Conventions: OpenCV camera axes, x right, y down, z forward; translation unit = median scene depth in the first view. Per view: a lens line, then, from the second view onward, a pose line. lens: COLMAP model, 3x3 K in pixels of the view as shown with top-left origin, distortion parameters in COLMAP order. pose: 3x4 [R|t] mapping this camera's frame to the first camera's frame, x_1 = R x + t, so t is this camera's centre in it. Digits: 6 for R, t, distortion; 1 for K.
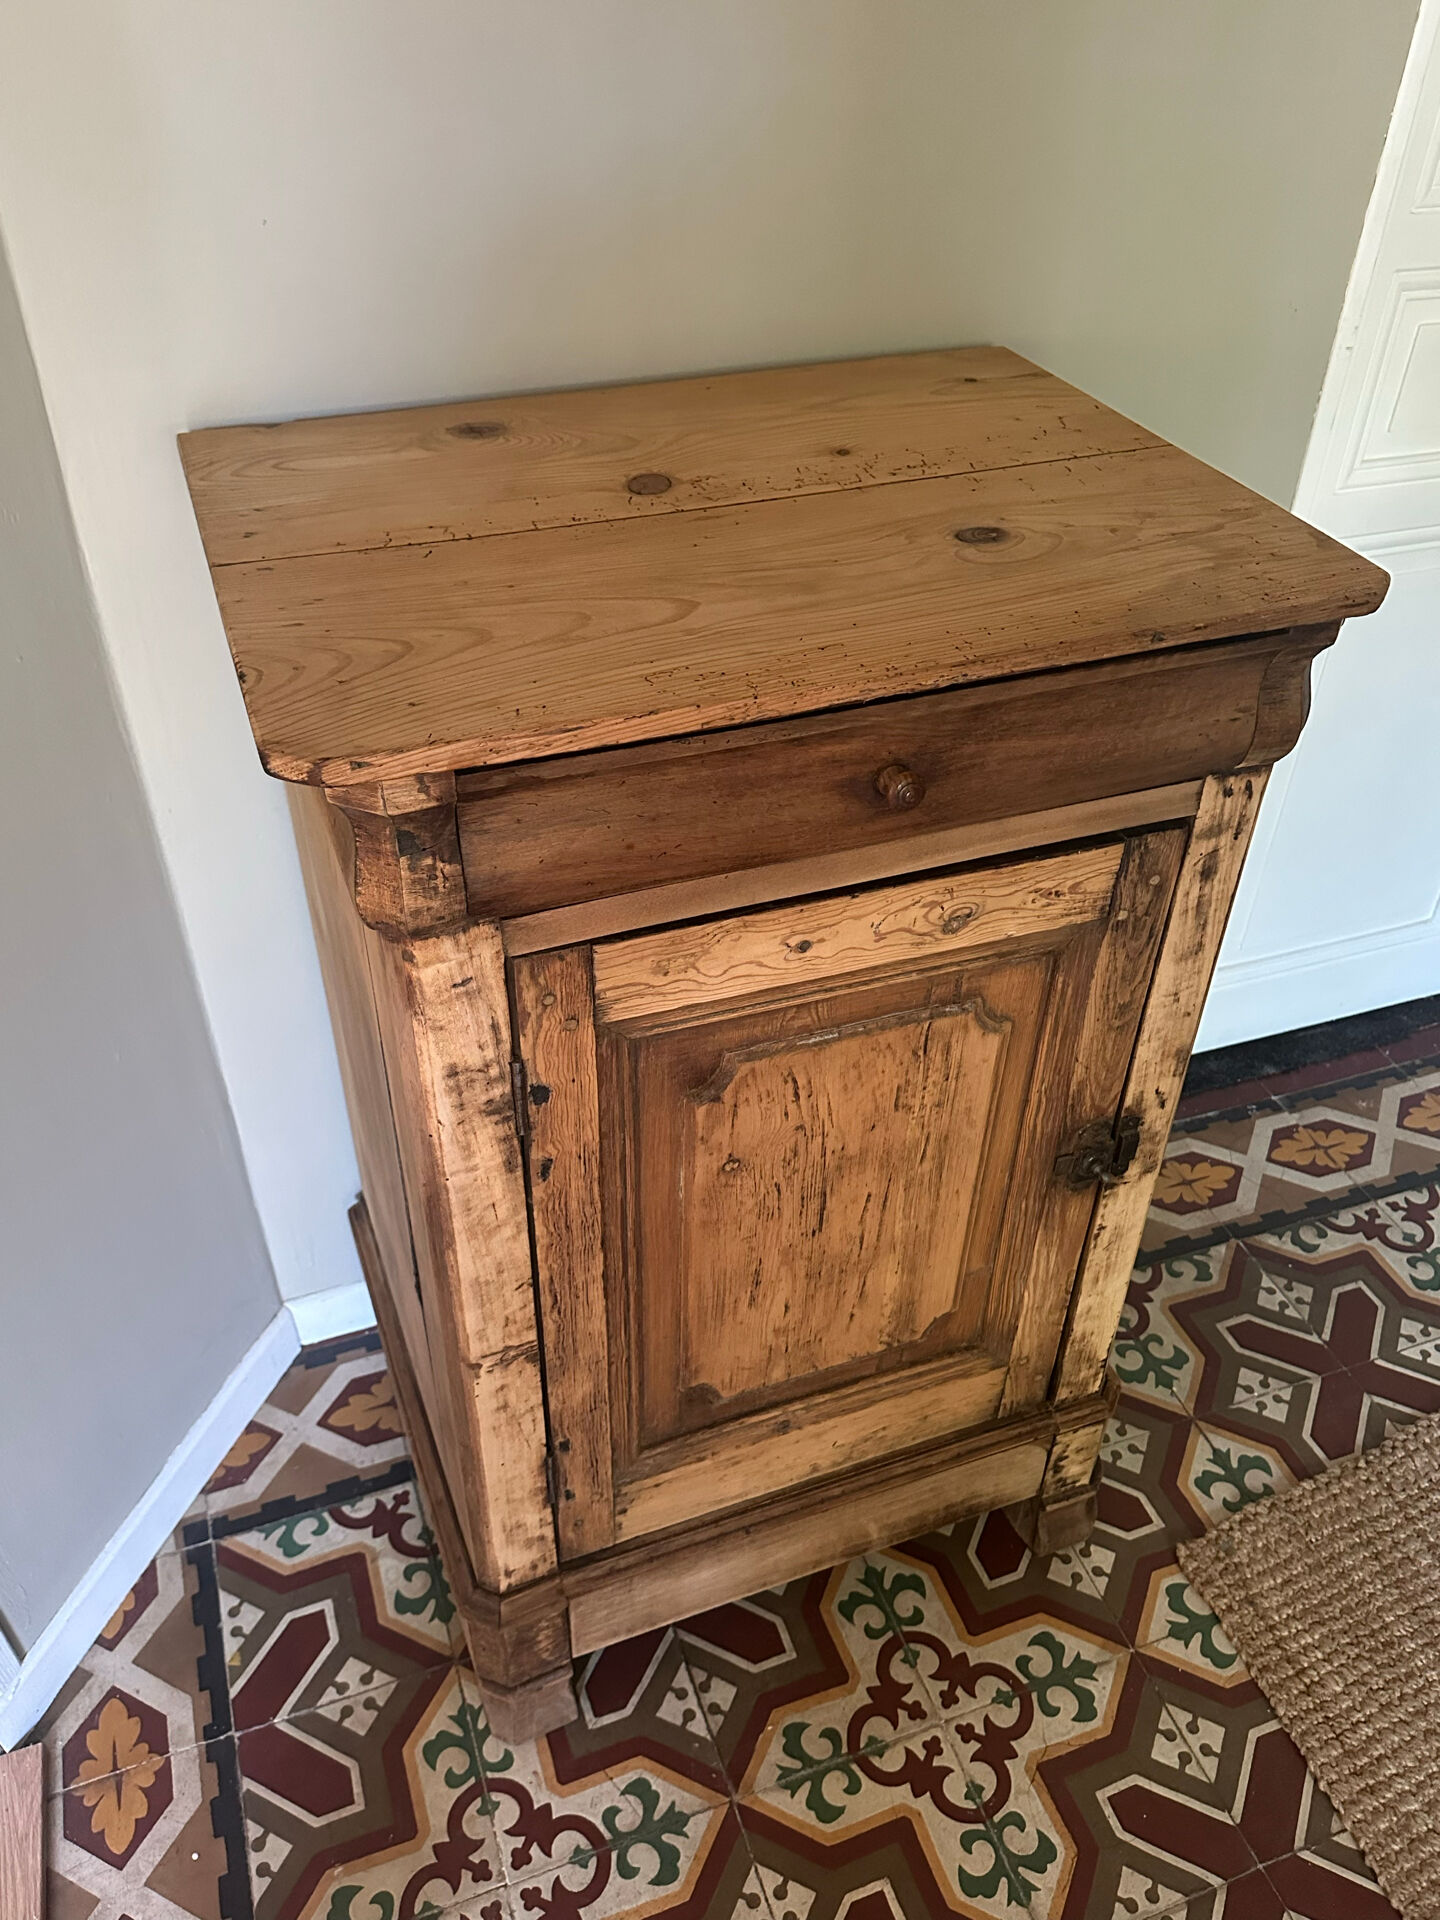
lens RADIAL K [[1473.8, 0, 720.0], [0, 1473.8, 960.0], [0, 0, 1]] dist [0.119738, -0.194363]
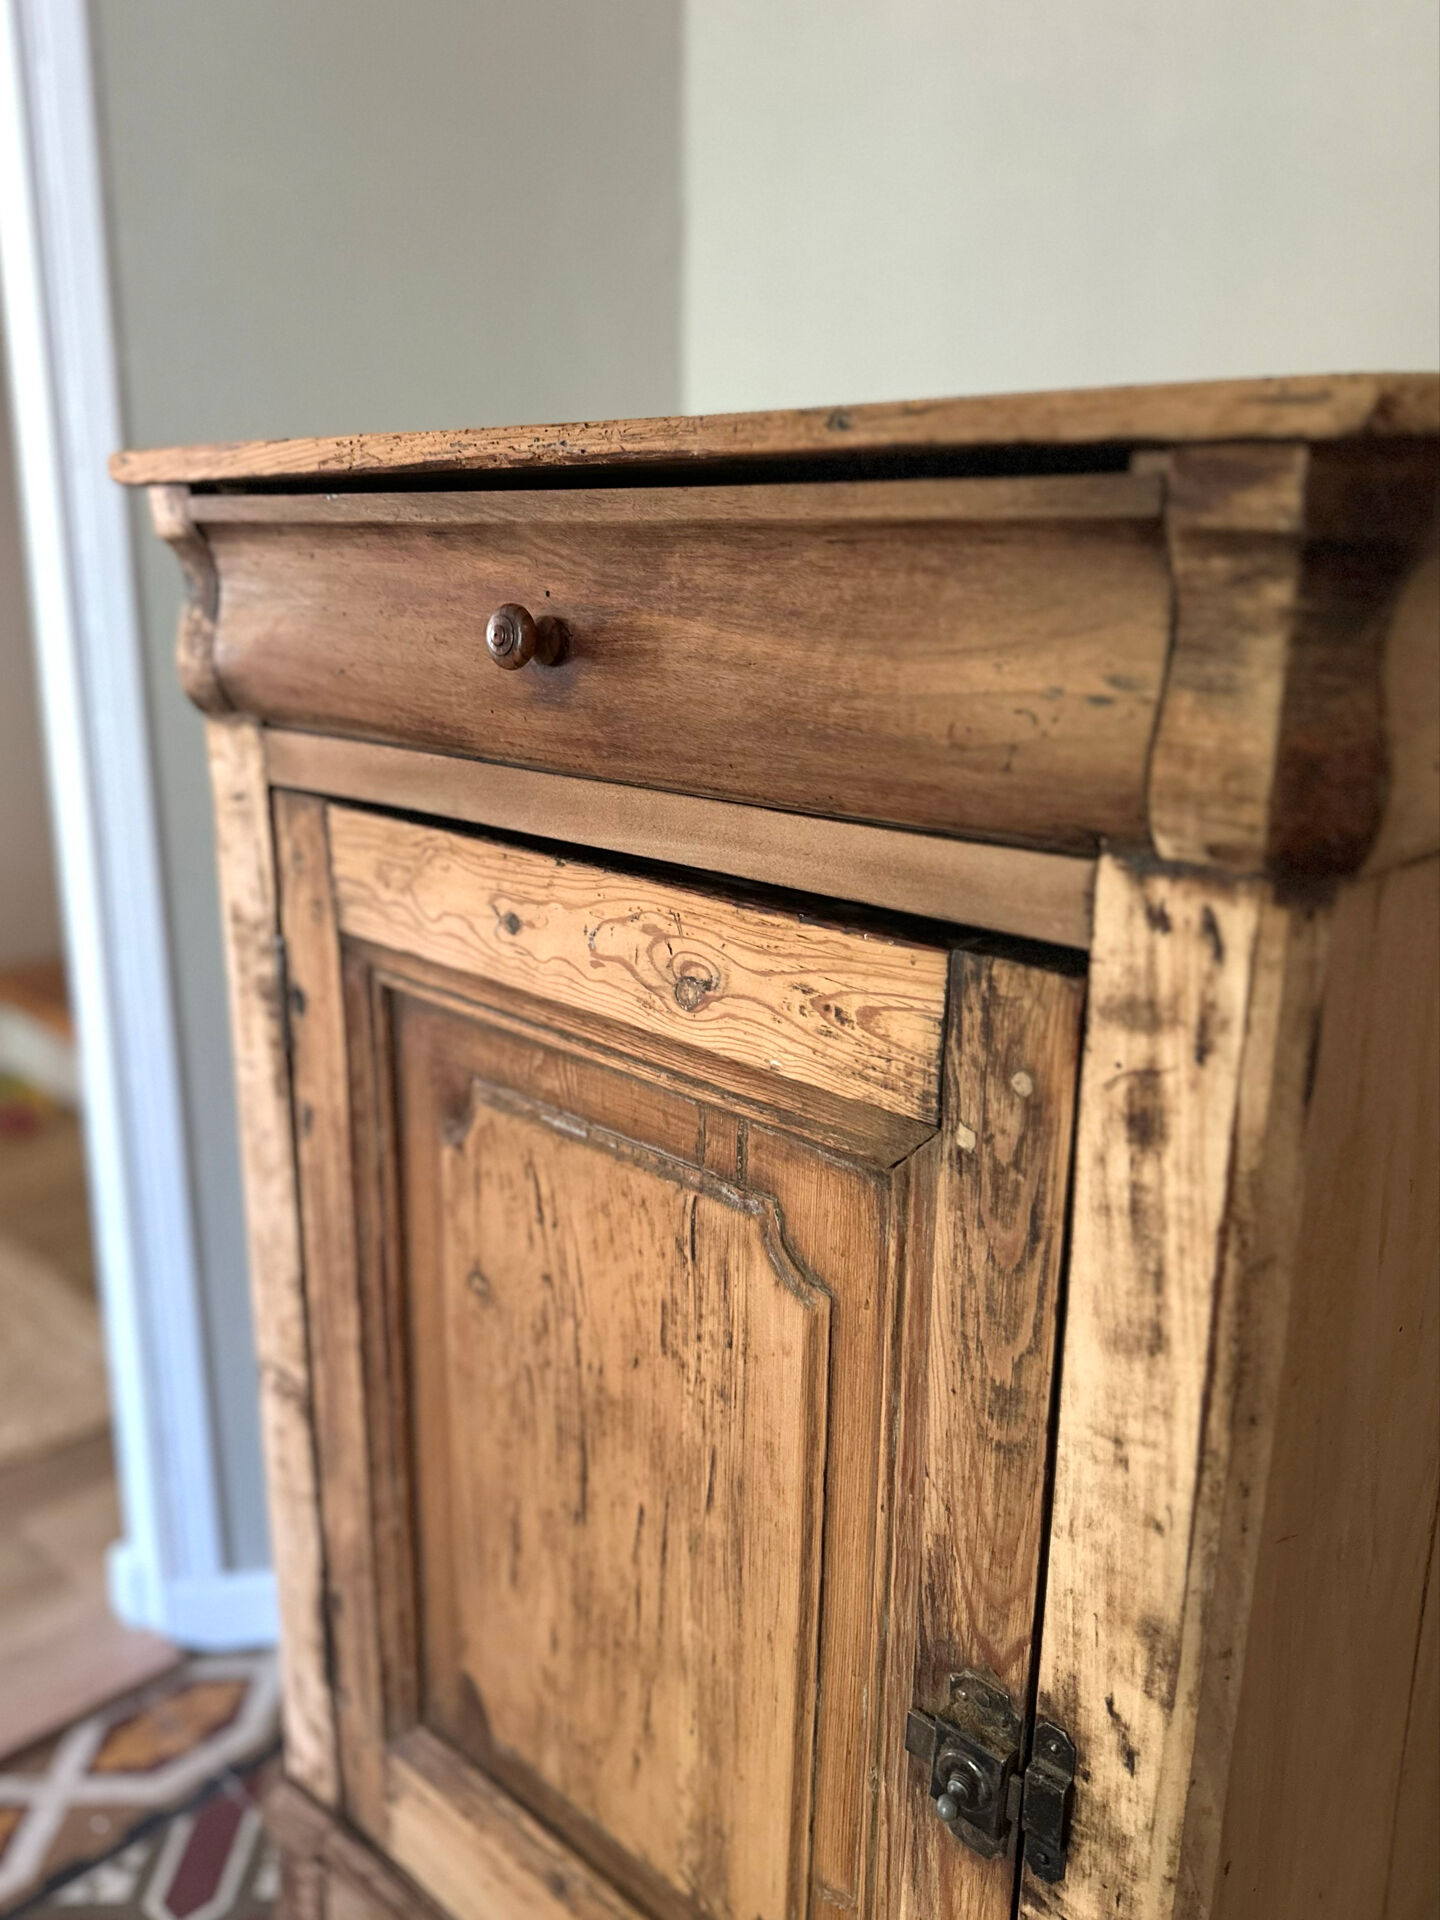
lens RADIAL K [[1475.3, 0, 721.0], [0, 1475.3, 978.2], [0, 0, 1]] dist [0.167004, -0.385126]
pose [[0.452657, 0.236062, -0.859870, 0.631345], [-0.554896, 0.829423, -0.064408, 0.002419], [0.697991, 0.506293, 0.506434, 0.655732]]
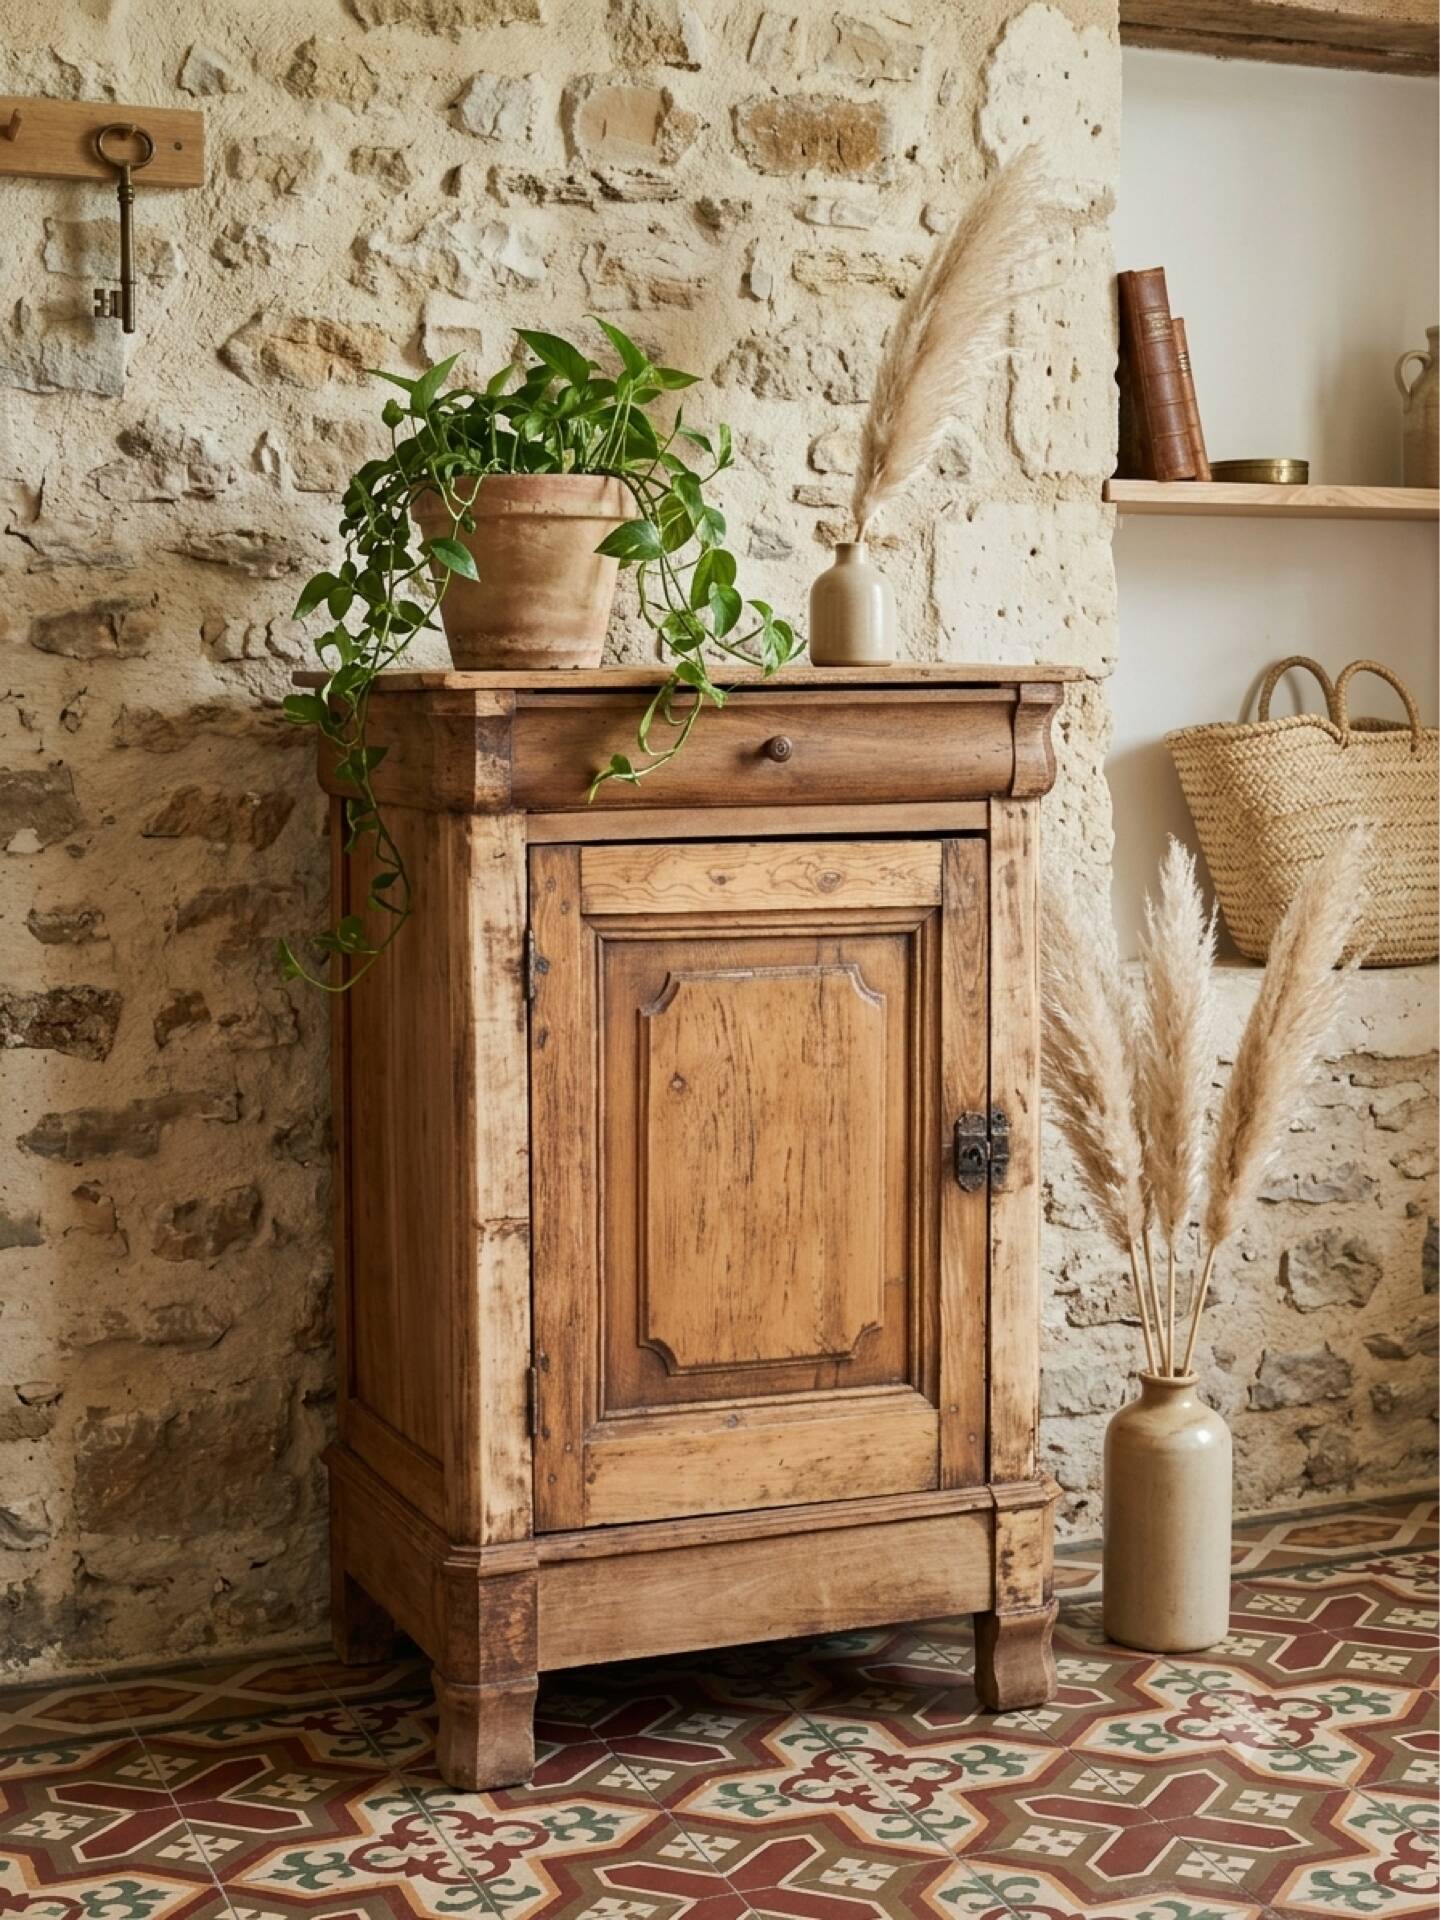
lens RADIAL K [[3020.9, 0, 723.0], [0, 3020.9, 825.4], [0, 0, 1]] dist [0.005281, -1.116208]
pose [[0.999773, -0.020136, 0.006962, 0.034447], [0.020550, 0.825126, -0.564575, 1.488965], [0.005624, 0.564590, 0.825352, -1.377566]]
